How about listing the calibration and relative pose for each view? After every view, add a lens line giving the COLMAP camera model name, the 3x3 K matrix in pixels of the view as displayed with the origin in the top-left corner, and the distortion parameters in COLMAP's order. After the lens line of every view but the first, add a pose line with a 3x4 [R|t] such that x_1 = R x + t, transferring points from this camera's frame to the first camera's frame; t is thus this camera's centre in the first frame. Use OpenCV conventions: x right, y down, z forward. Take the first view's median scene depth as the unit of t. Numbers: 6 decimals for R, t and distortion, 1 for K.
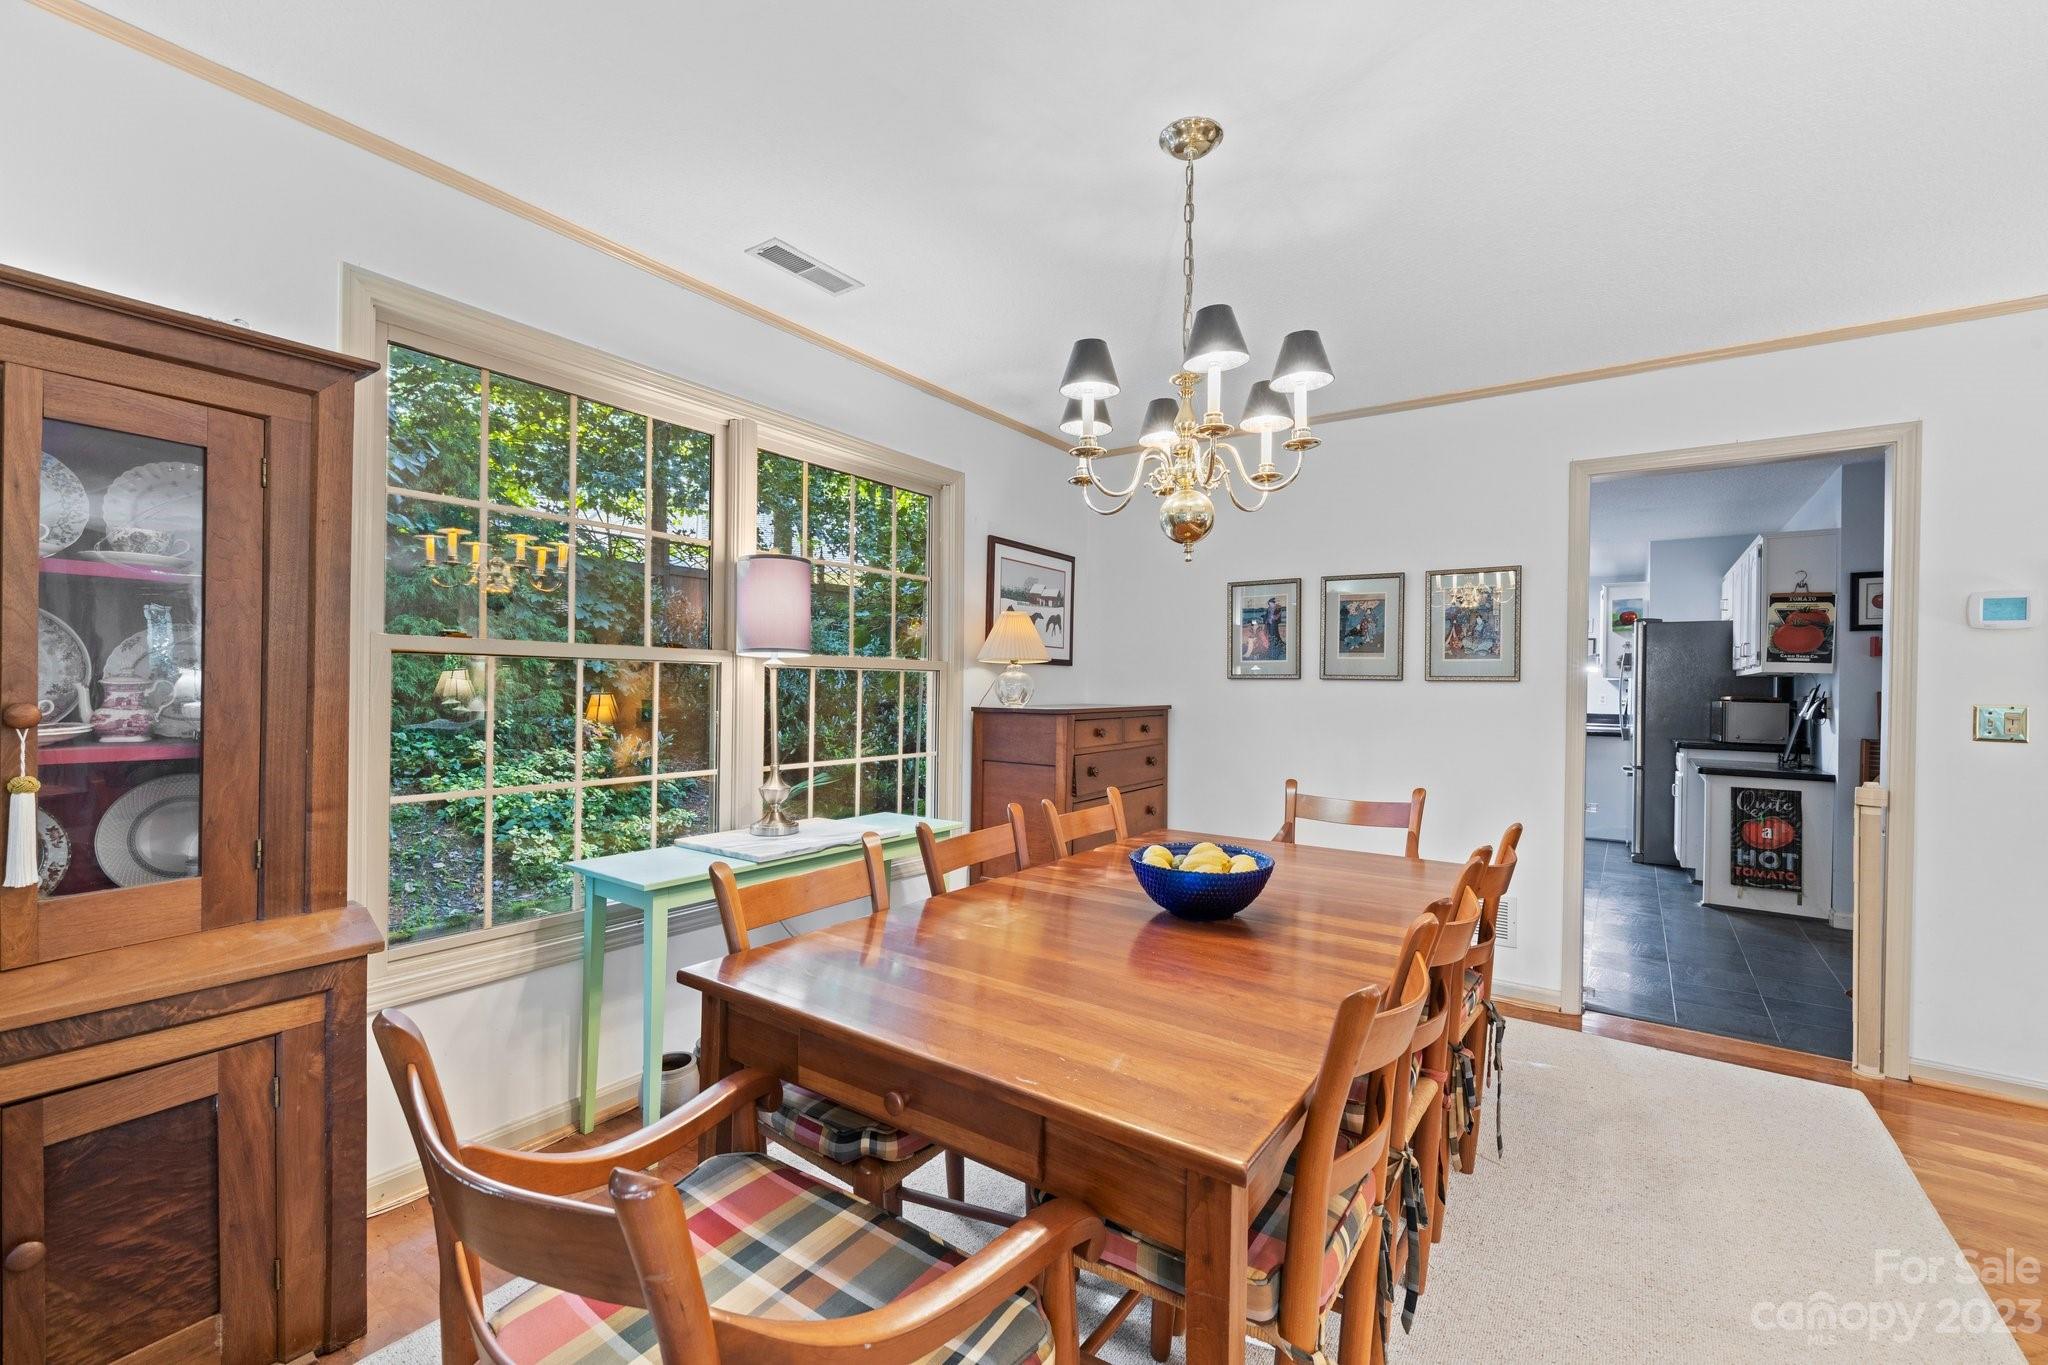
lens RADIAL K [[867.7, 0, 1017.8], [0, 867.7, 687.5], [0, 0, 1]] dist [0.008998, -0.000051]
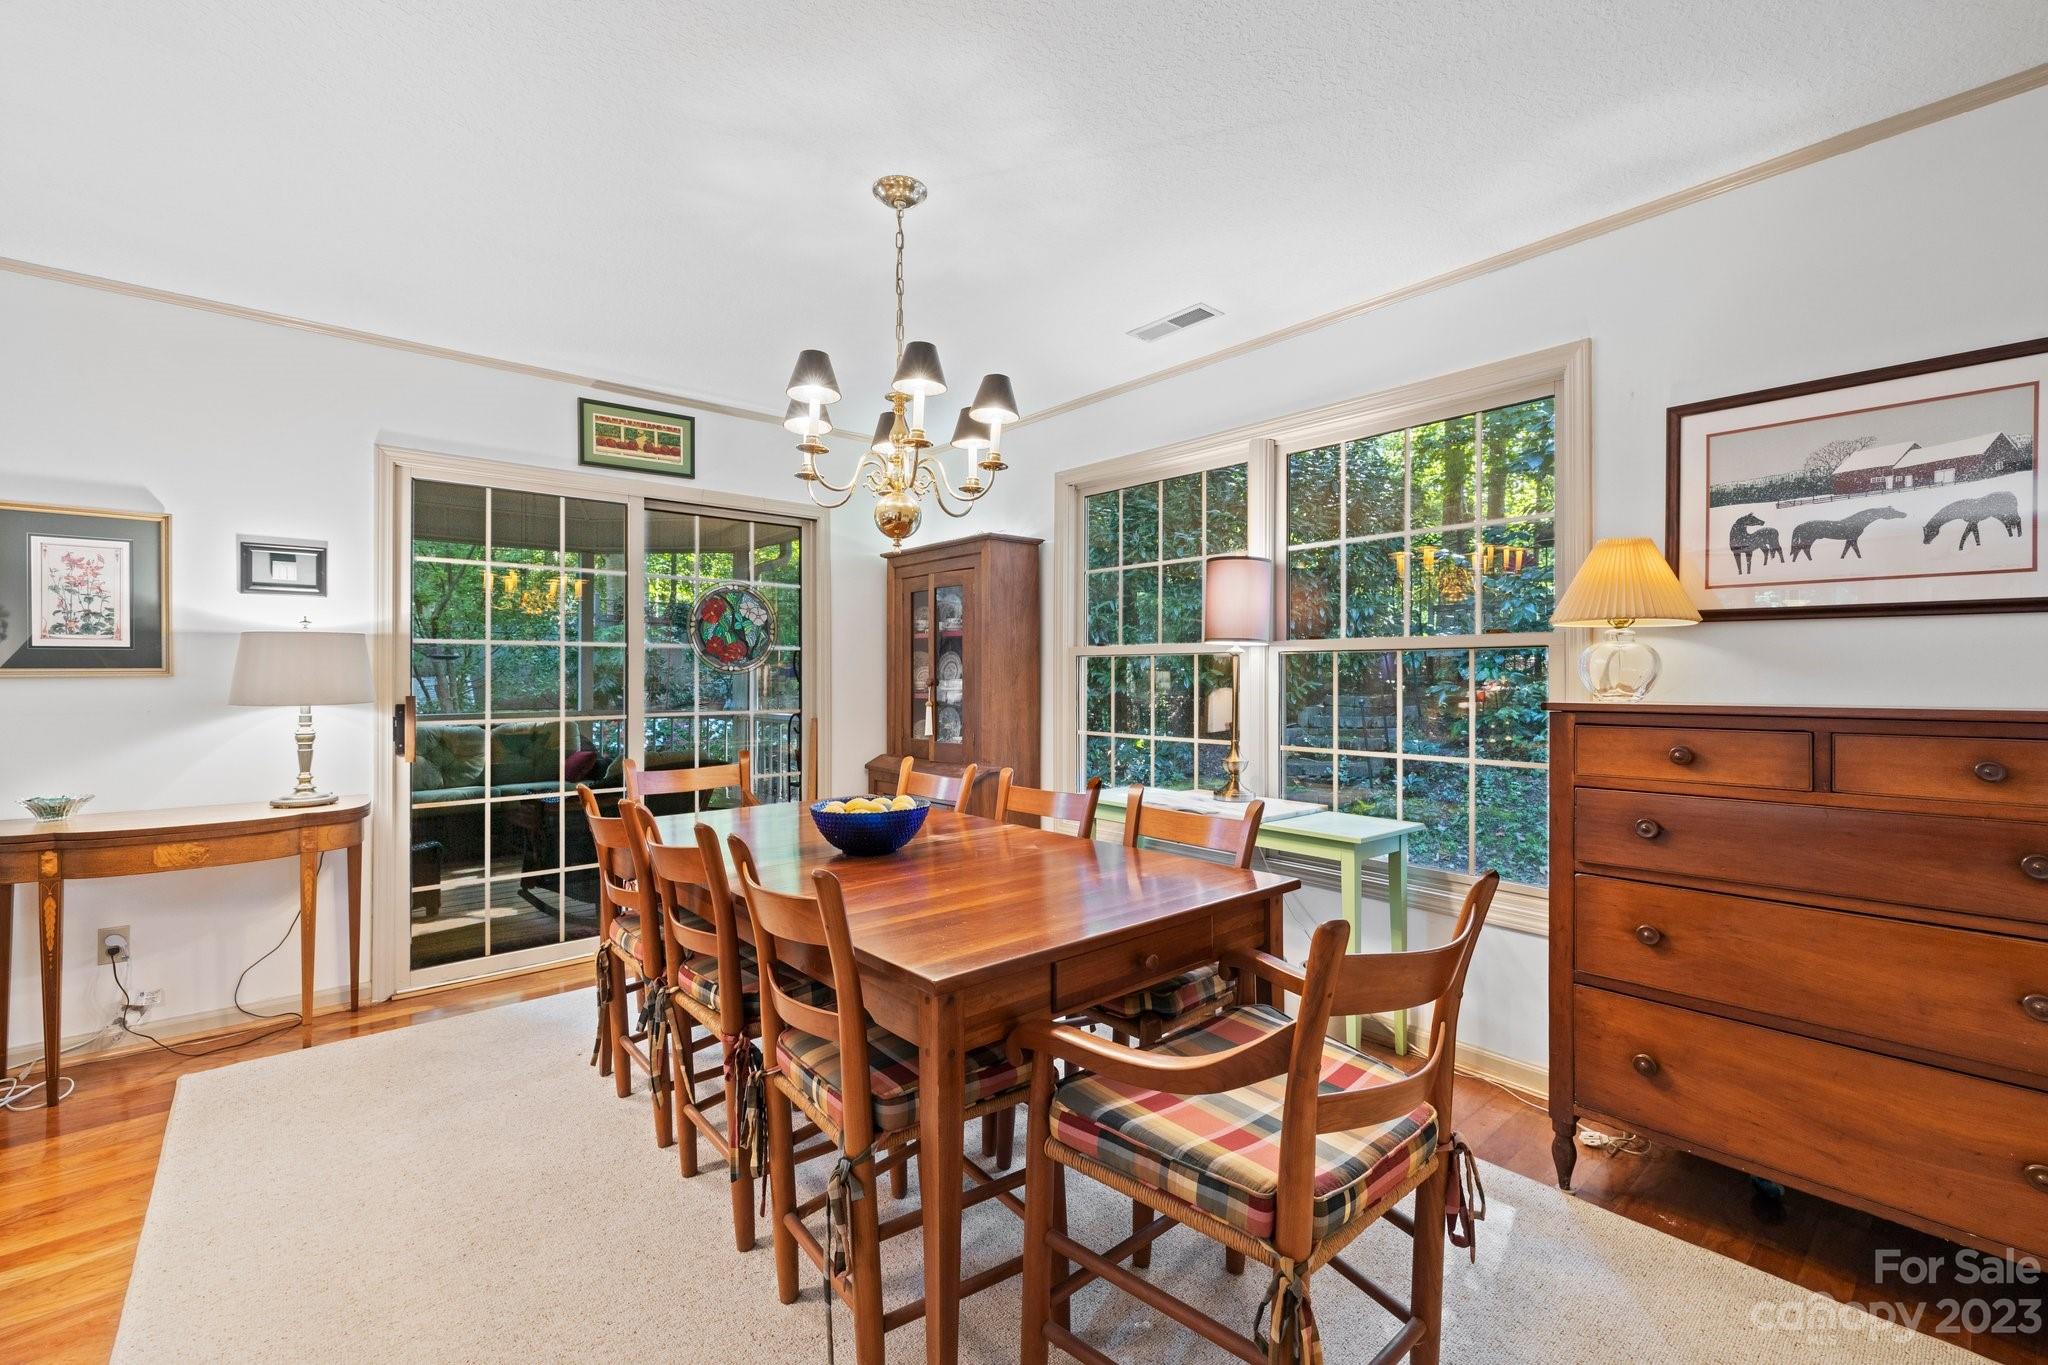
lens RADIAL K [[867.7, 0, 1029.9], [0, 867.7, 676.5], [0, 0, 1]] dist [0.008998, -0.000051]
pose [[-0.247545, -0.014551, -0.968767, 0.571864], [-0.011292, 0.999863, -0.012133, 0.014447], [0.968810, 0.007935, -0.247676, 0.656489]]
